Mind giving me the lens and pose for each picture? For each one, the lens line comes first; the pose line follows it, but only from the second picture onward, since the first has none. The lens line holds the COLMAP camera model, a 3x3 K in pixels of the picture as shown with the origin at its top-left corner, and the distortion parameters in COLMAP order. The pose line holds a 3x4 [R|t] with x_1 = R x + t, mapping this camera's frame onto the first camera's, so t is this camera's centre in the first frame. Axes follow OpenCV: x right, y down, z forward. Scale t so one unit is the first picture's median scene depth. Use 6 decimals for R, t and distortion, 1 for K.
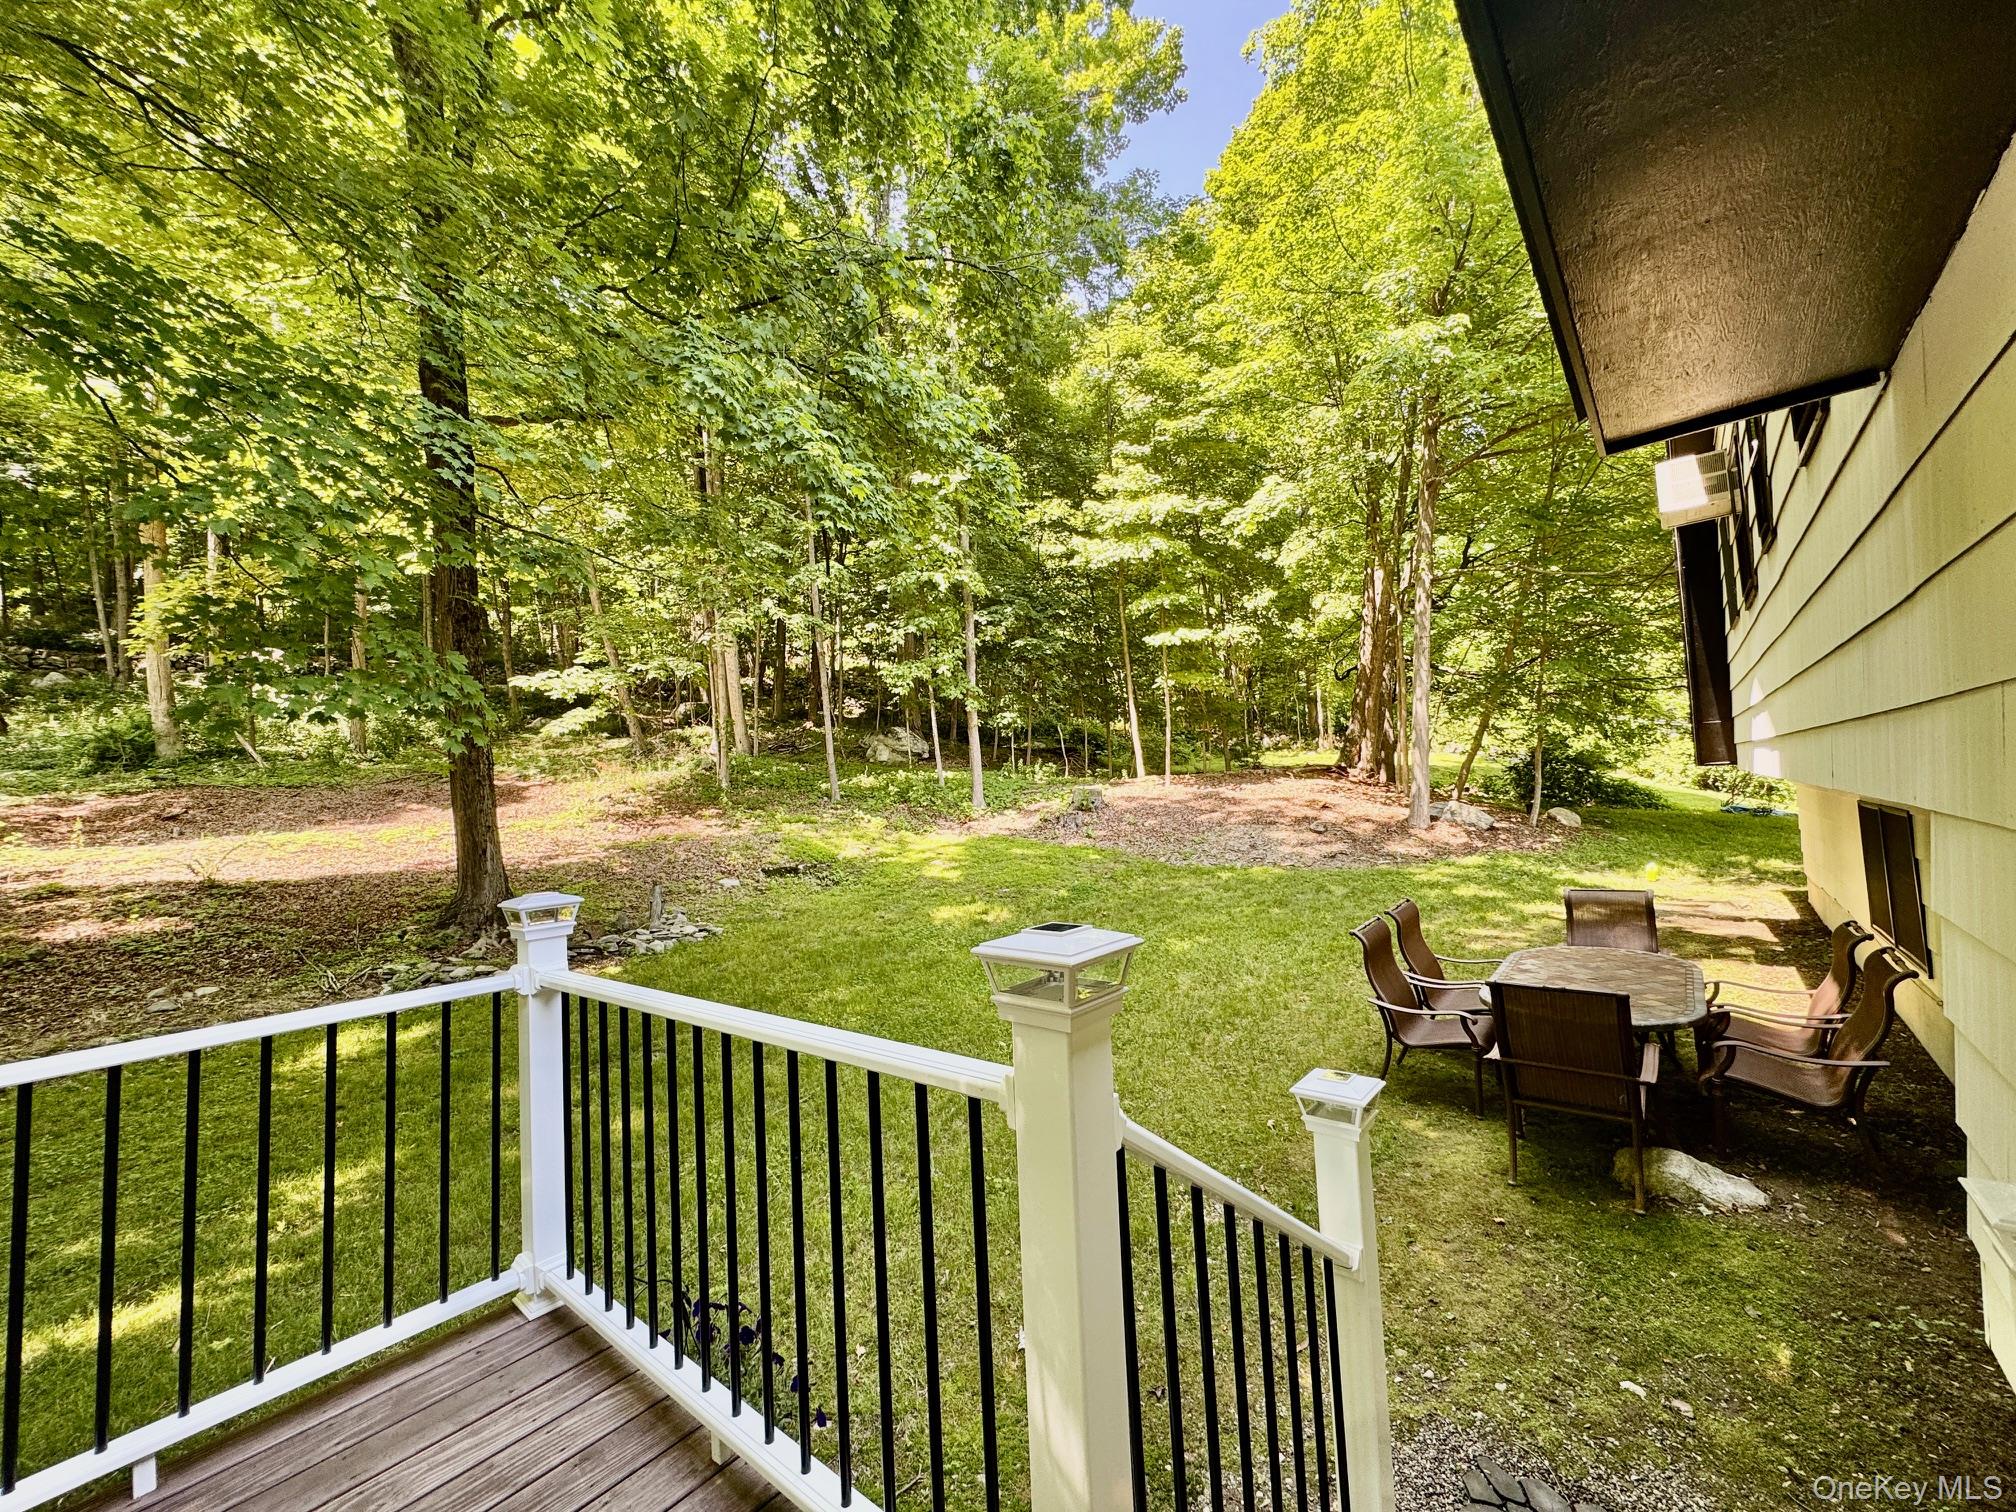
lens RADIAL K [[802.0, 0, 1006.6], [0, 802.0, 753.7], [0, 0, 1]] dist [-0.002007, 0.000011]
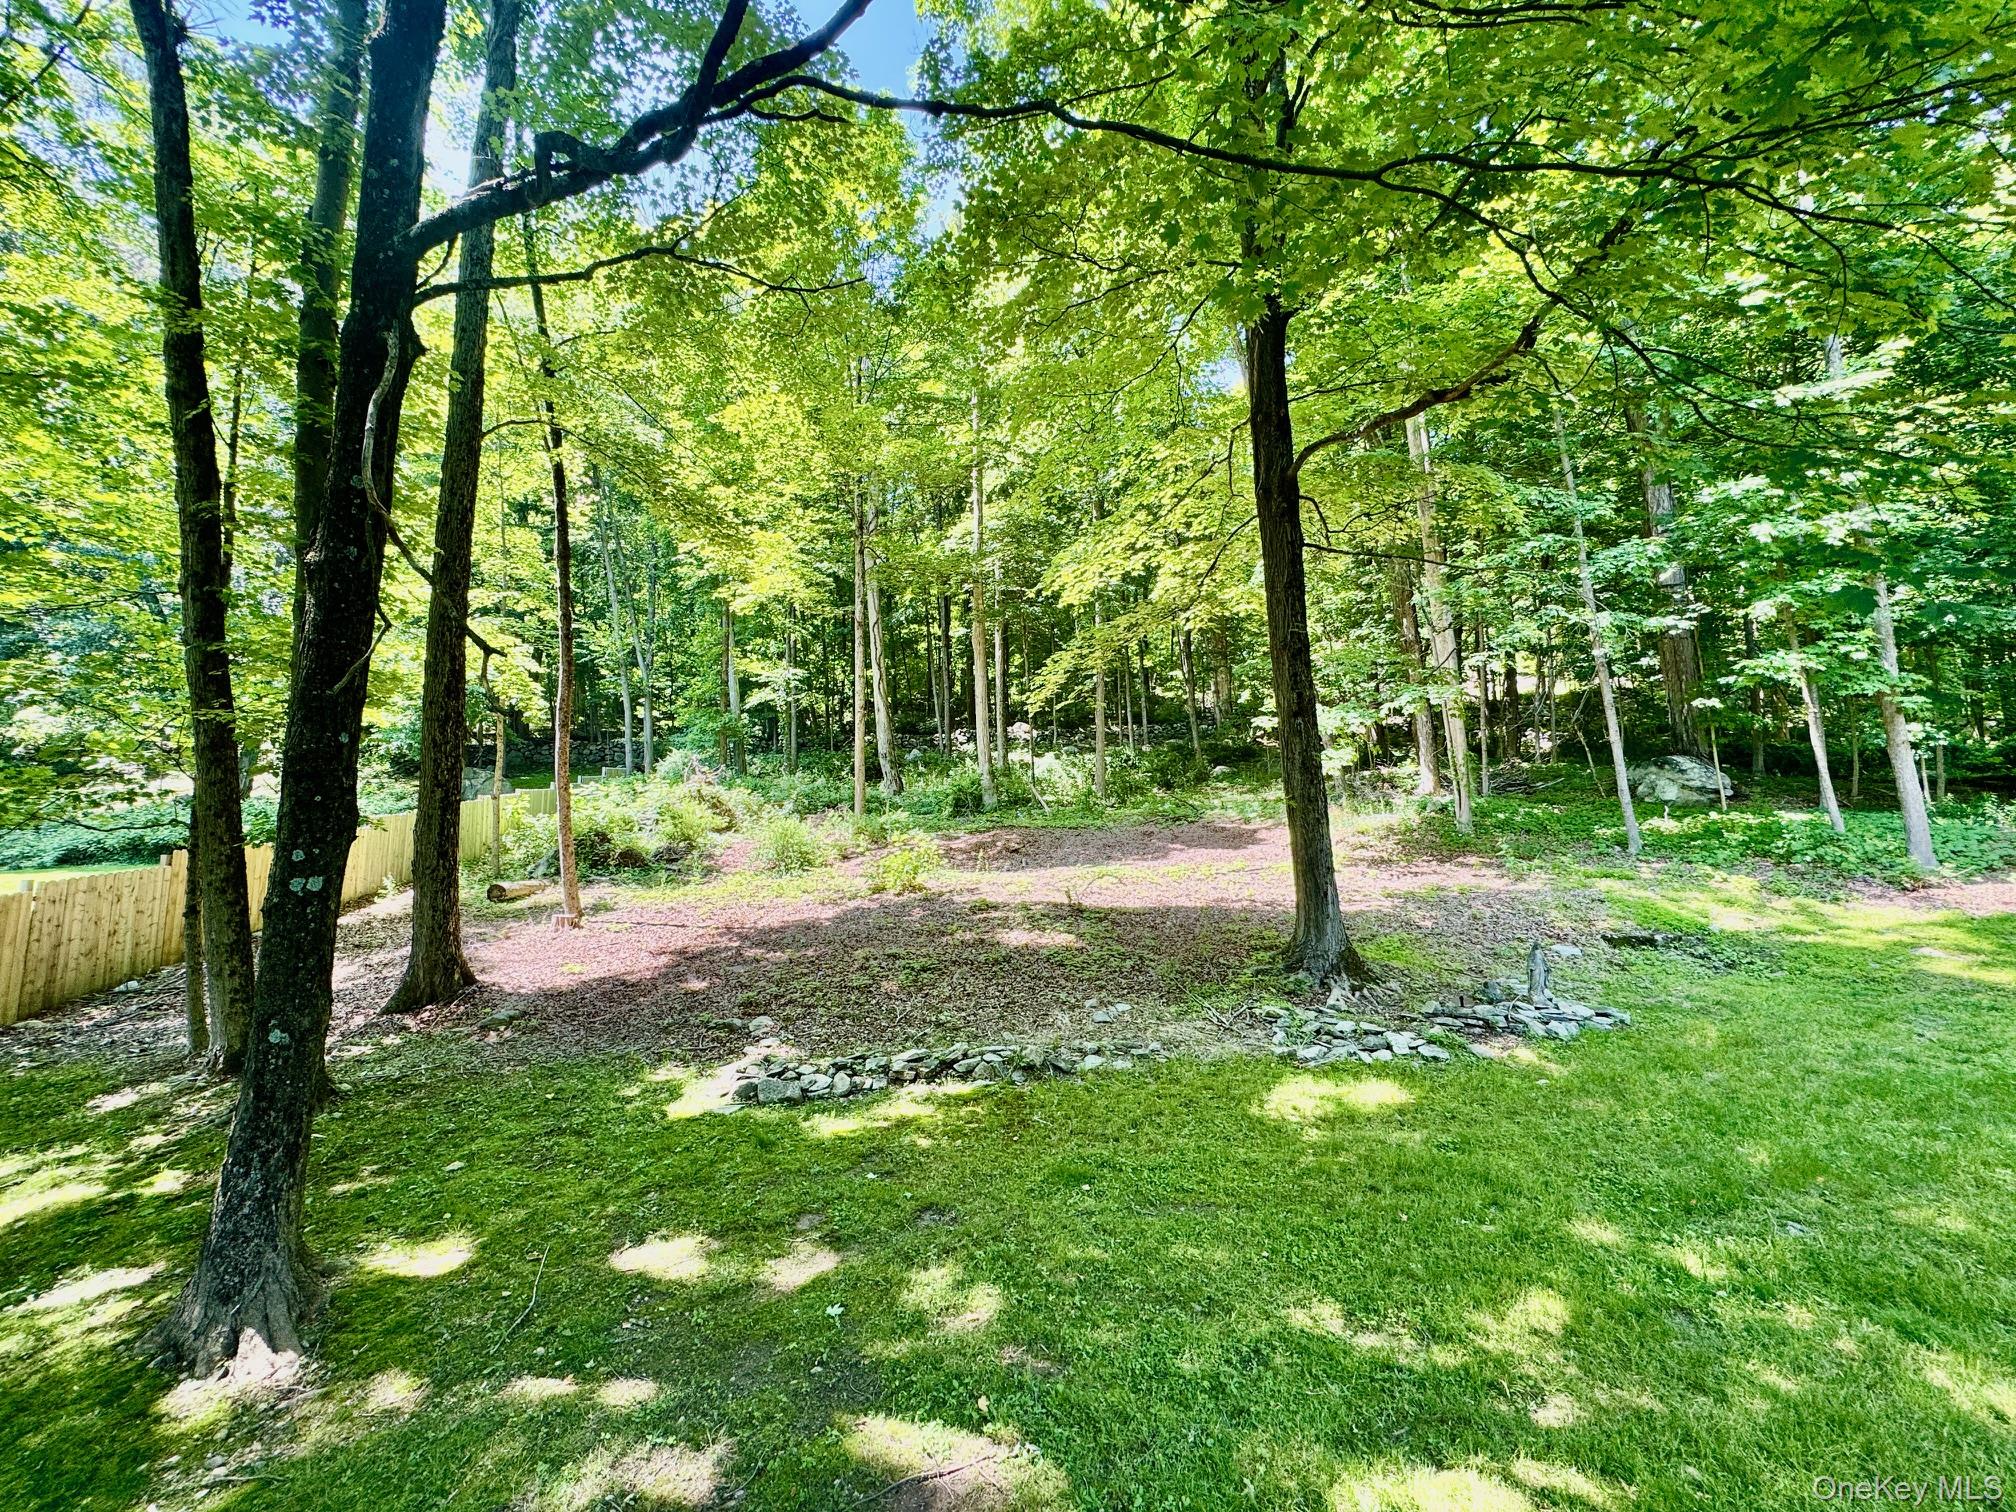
lens RADIAL K [[802.0, 0, 1006.6], [0, 802.0, 753.7], [0, 0, 1]] dist [-0.002007, 0.000011]
pose [[0.751420, -0.053172, -0.657678, -0.187121], [0.013686, 0.997789, -0.065033, 0.008568], [0.659682, 0.039866, 0.750487, 0.024744]]
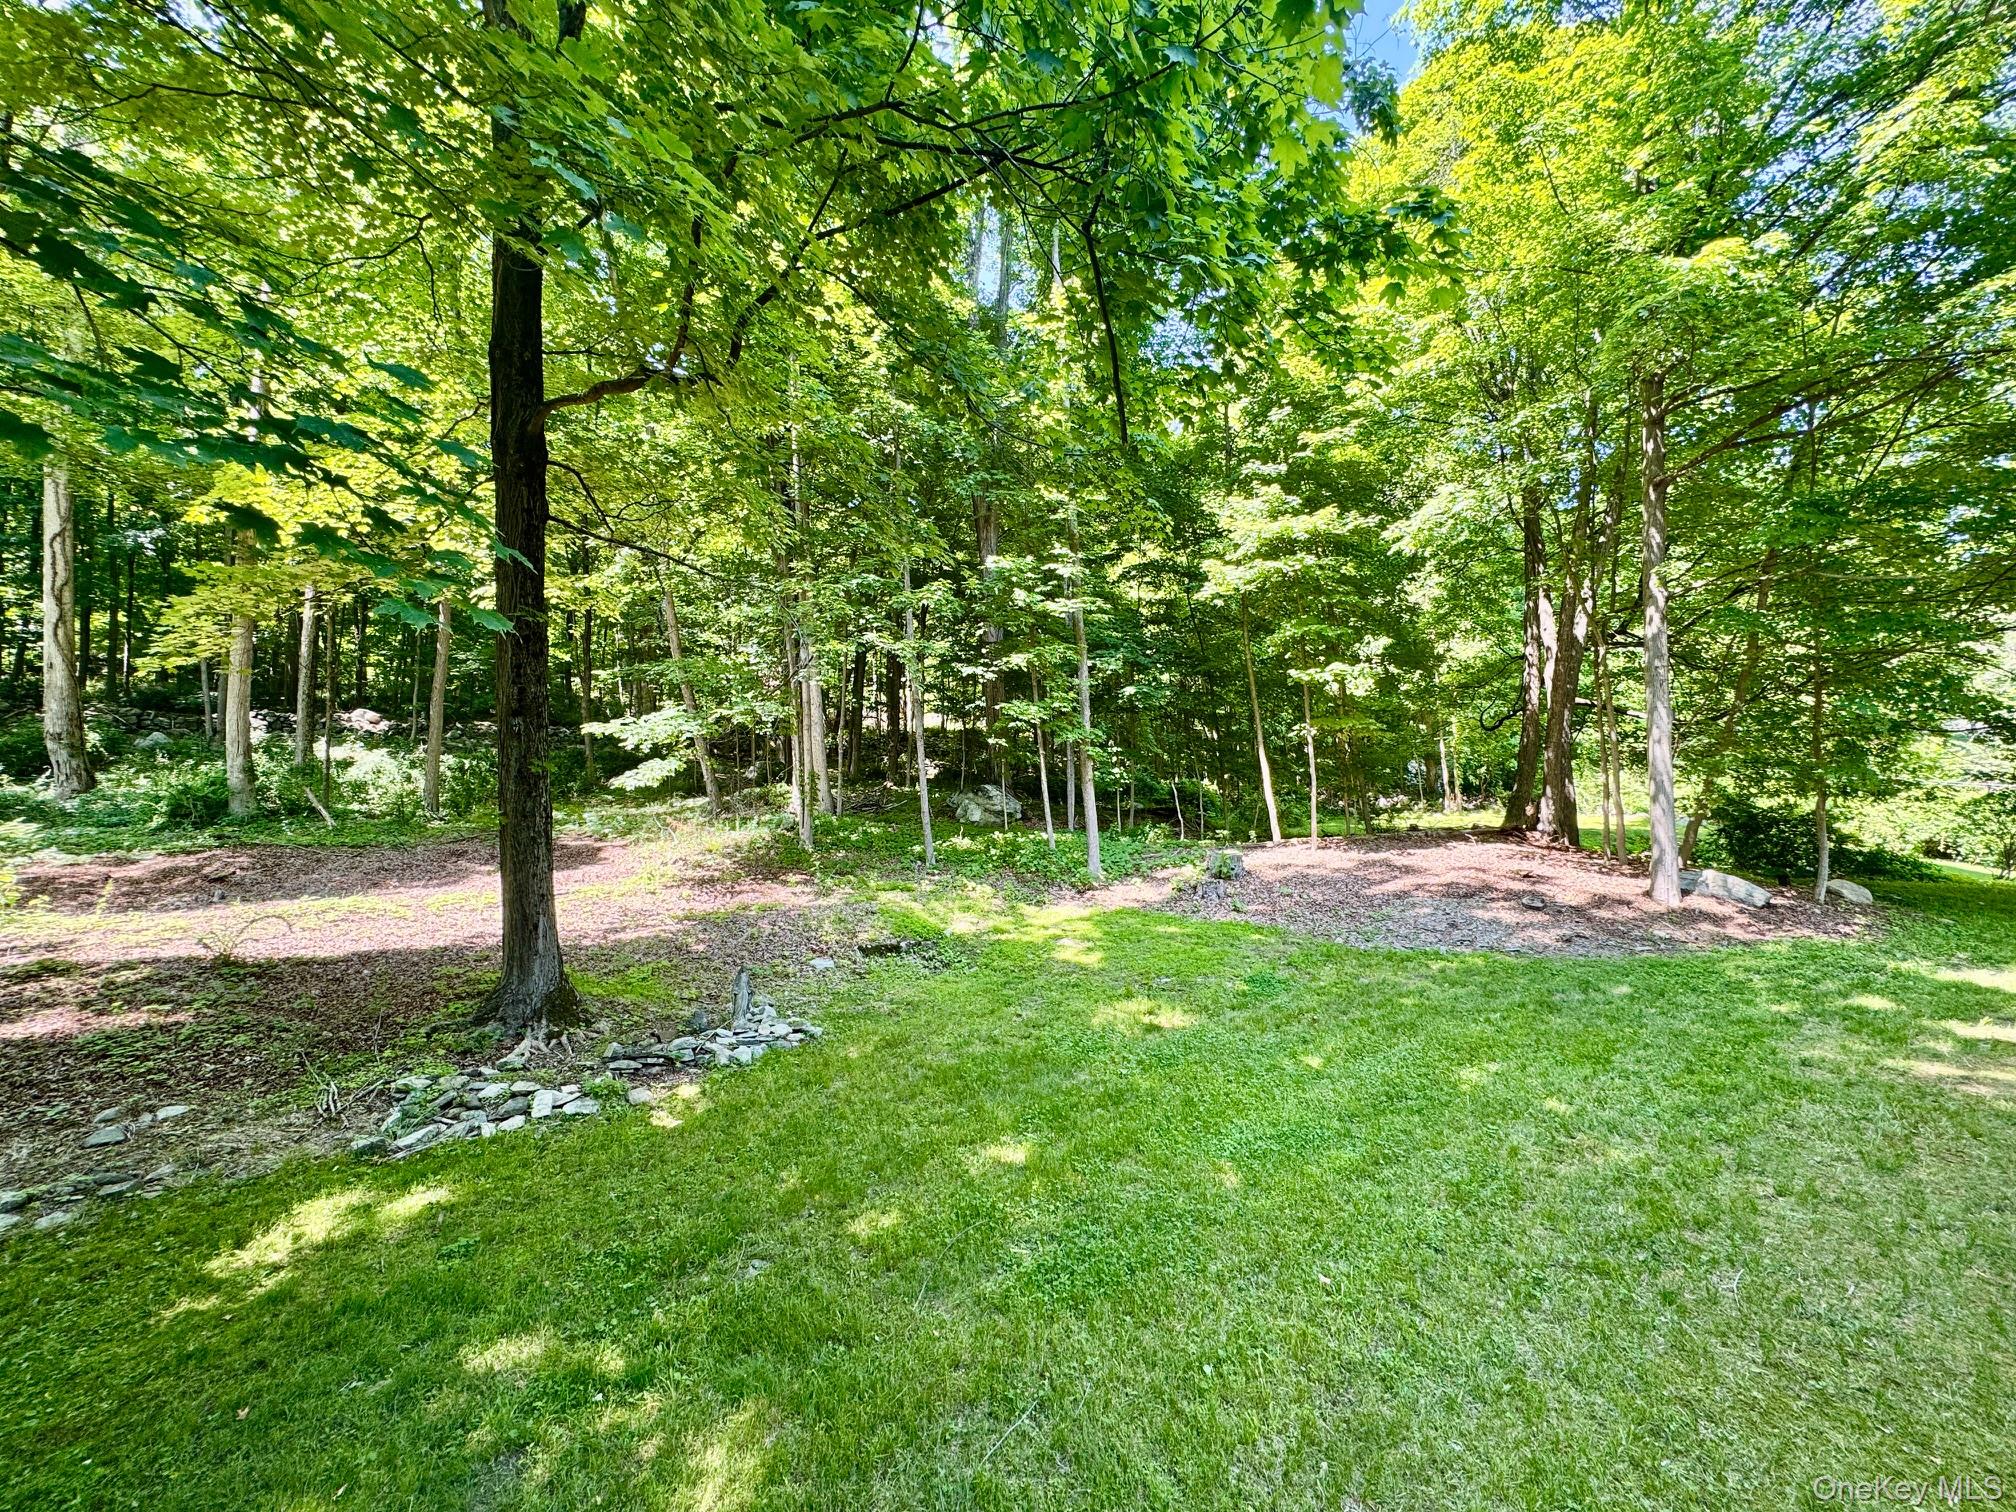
lens RADIAL K [[803.2, 0, 1006.6], [0, 803.2, 756.5], [0, 0, 1]] dist [-0.003199, 0.000001]
pose [[0.997055, -0.004064, -0.076585, -0.073412], [-0.001828, 0.997052, -0.076705, 0.007953], [0.076671, 0.076619, 0.994108, 0.137958]]
